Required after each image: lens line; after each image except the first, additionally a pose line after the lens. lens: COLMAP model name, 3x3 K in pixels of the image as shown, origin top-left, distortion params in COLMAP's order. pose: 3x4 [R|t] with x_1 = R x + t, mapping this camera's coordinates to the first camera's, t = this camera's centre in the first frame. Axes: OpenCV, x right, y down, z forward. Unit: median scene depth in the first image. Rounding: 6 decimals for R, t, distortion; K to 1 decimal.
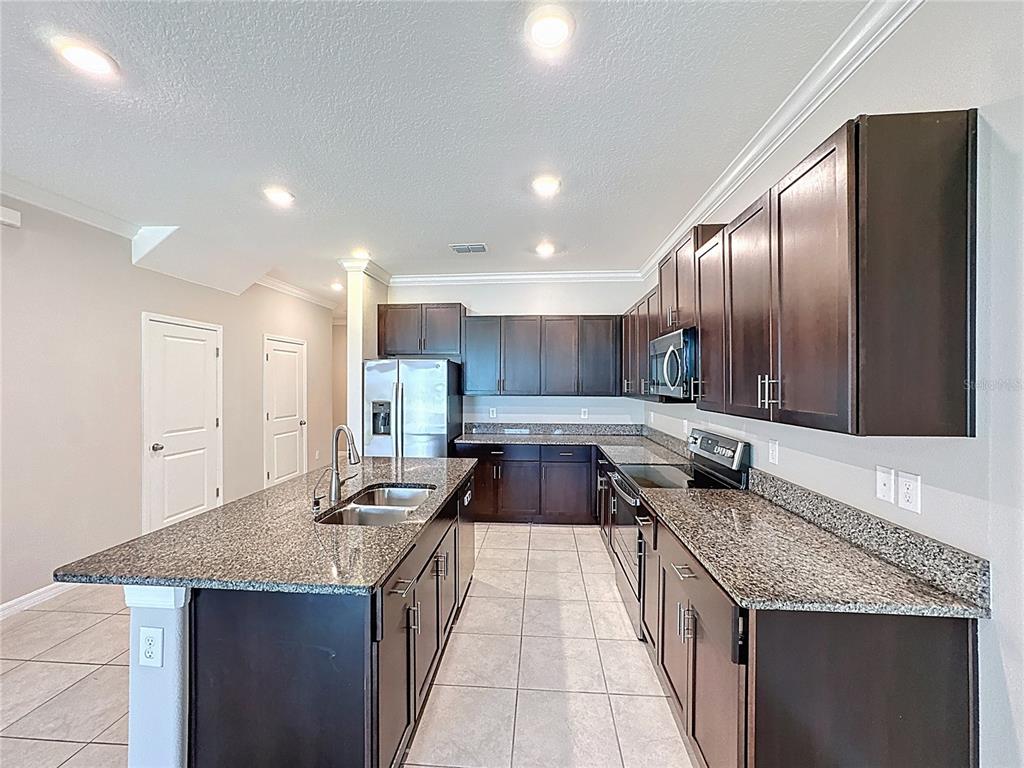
lens RADIAL K [[415.1, 0, 514.6], [0, 415.1, 384.6], [0, 0, 1]] dist [-0.002585, 0.000353]
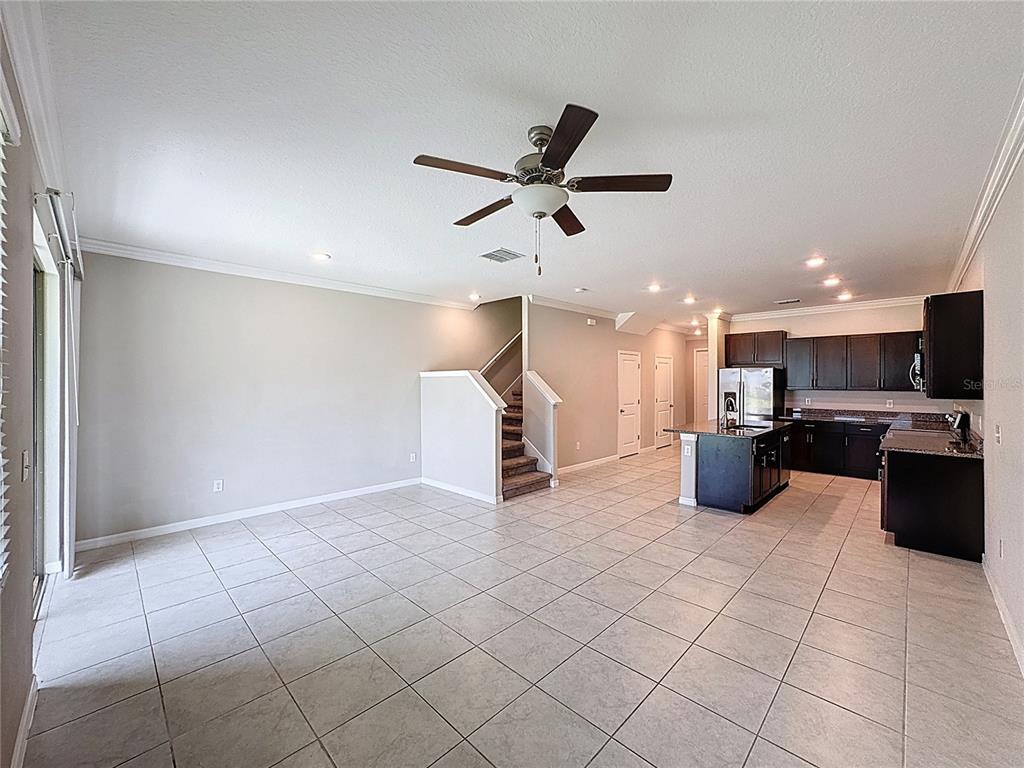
lens RADIAL K [[415.1, 0, 520.5], [0, 415.1, 383.4], [0, 0, 1]] dist [-0.002585, 0.000353]
pose [[0.766670, 0.001135, -0.642040, 0.119241], [-0.000066, 0.999999, 0.001689, 0.000322], [0.642041, -0.001252, 0.766669, -0.863623]]
